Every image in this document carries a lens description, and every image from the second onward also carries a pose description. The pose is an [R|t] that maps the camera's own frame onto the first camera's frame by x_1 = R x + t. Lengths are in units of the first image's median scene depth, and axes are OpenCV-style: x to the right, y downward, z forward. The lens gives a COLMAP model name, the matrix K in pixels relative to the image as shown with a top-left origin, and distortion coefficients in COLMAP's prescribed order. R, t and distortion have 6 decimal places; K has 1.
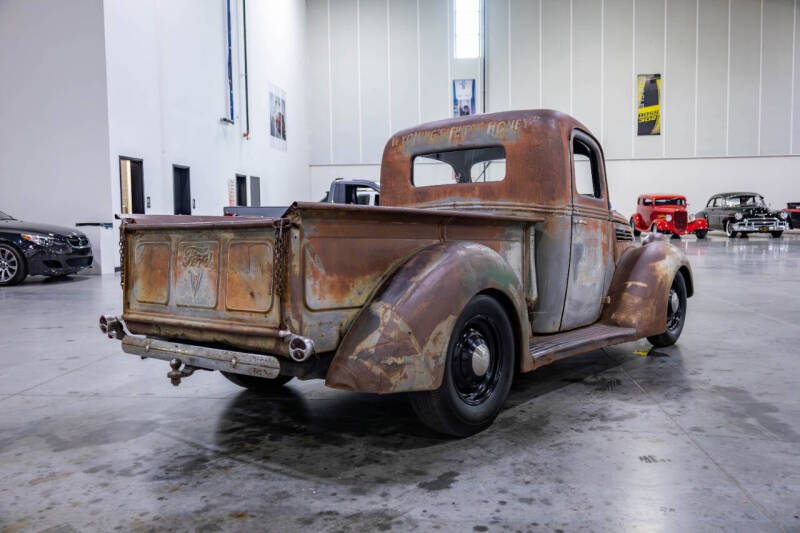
lens RADIAL K [[730.0, 0, 400.0], [0, 730.0, 266.5], [0, 0, 1]] dist [0.014457, 0.000087]
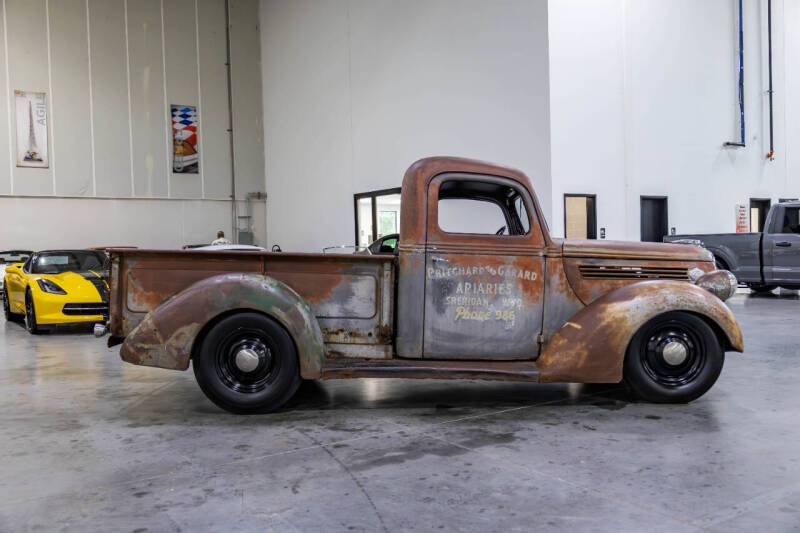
lens RADIAL K [[730.0, 0, 400.0], [0, 730.0, 266.5], [0, 0, 1]] dist [0.014457, 0.000087]
pose [[0.613582, 0.017070, -0.789446, 1.379458], [-0.043941, 0.998955, -0.012553, -0.043581], [0.788407, 0.042391, 0.613691, 0.381512]]
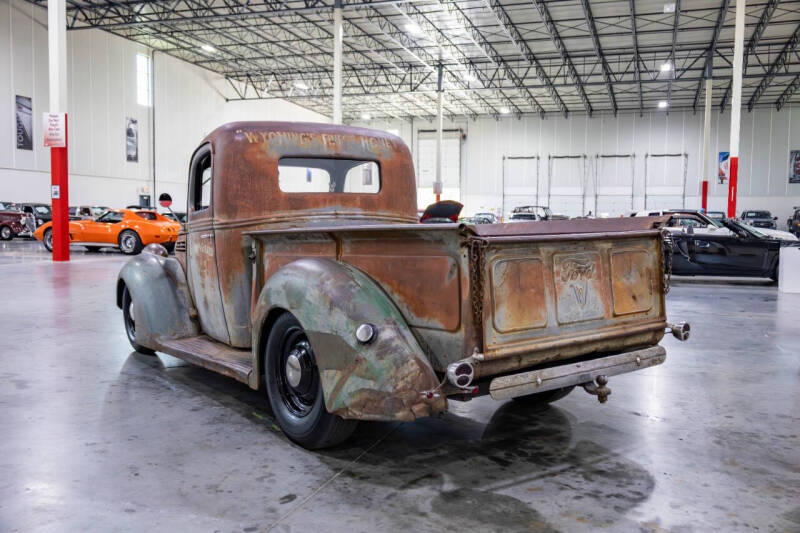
lens RADIAL K [[730.0, 0, 400.0], [0, 730.0, 266.5], [0, 0, 1]] dist [0.014457, 0.000087]
pose [[0.240782, -0.053407, 0.969109, -1.190209], [0.060570, 0.997366, 0.039915, -0.065263], [-0.968687, 0.049088, 0.243383, 0.932450]]
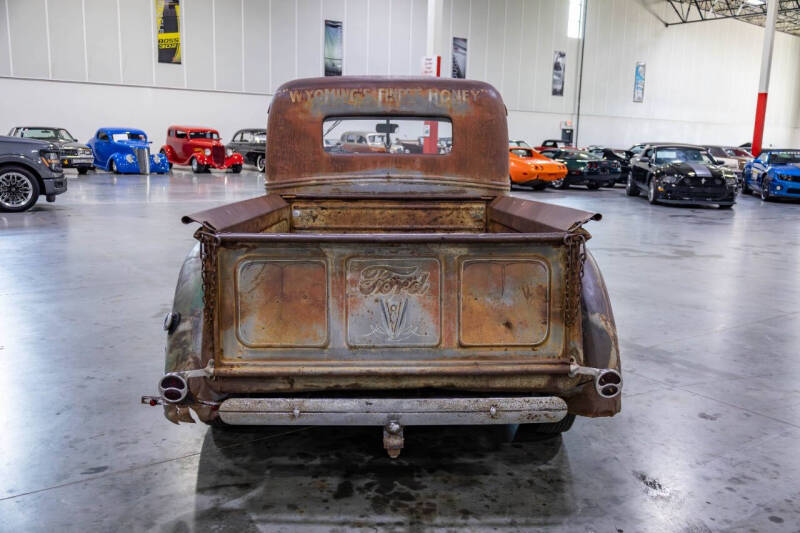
lens RADIAL K [[730.0, 0, 400.0], [0, 730.0, 266.5], [0, 0, 1]] dist [0.014457, 0.000087]
pose [[0.753846, -0.083500, 0.651724, -0.705385], [0.016134, 0.993945, 0.108684, -0.099862], [-0.656853, -0.071416, 0.750629, 0.416502]]
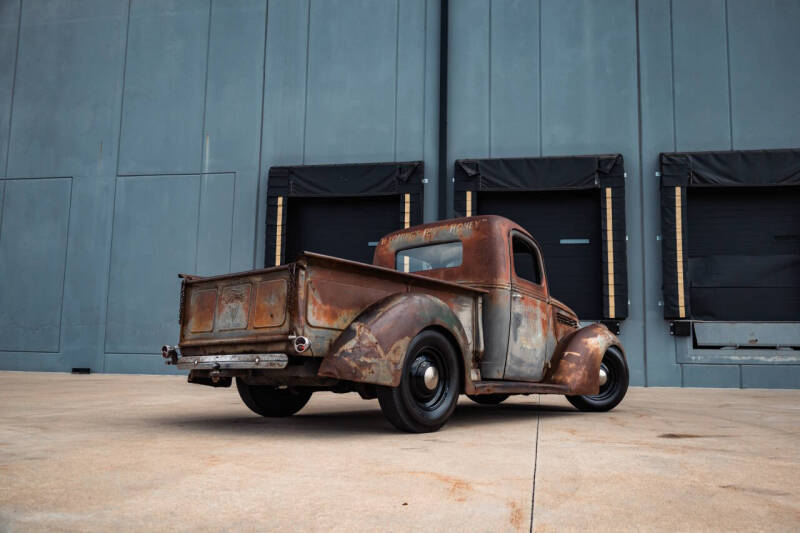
lens RADIAL K [[730.0, 0, 400.0], [0, 730.0, 266.5], [0, 0, 1]] dist [0.014457, 0.000087]
pose [[0.999581, 0.013644, -0.025534, 0.083826], [-0.018522, 0.979244, -0.201838, 0.205703], [0.022250, 0.202227, 0.979086, -0.415770]]
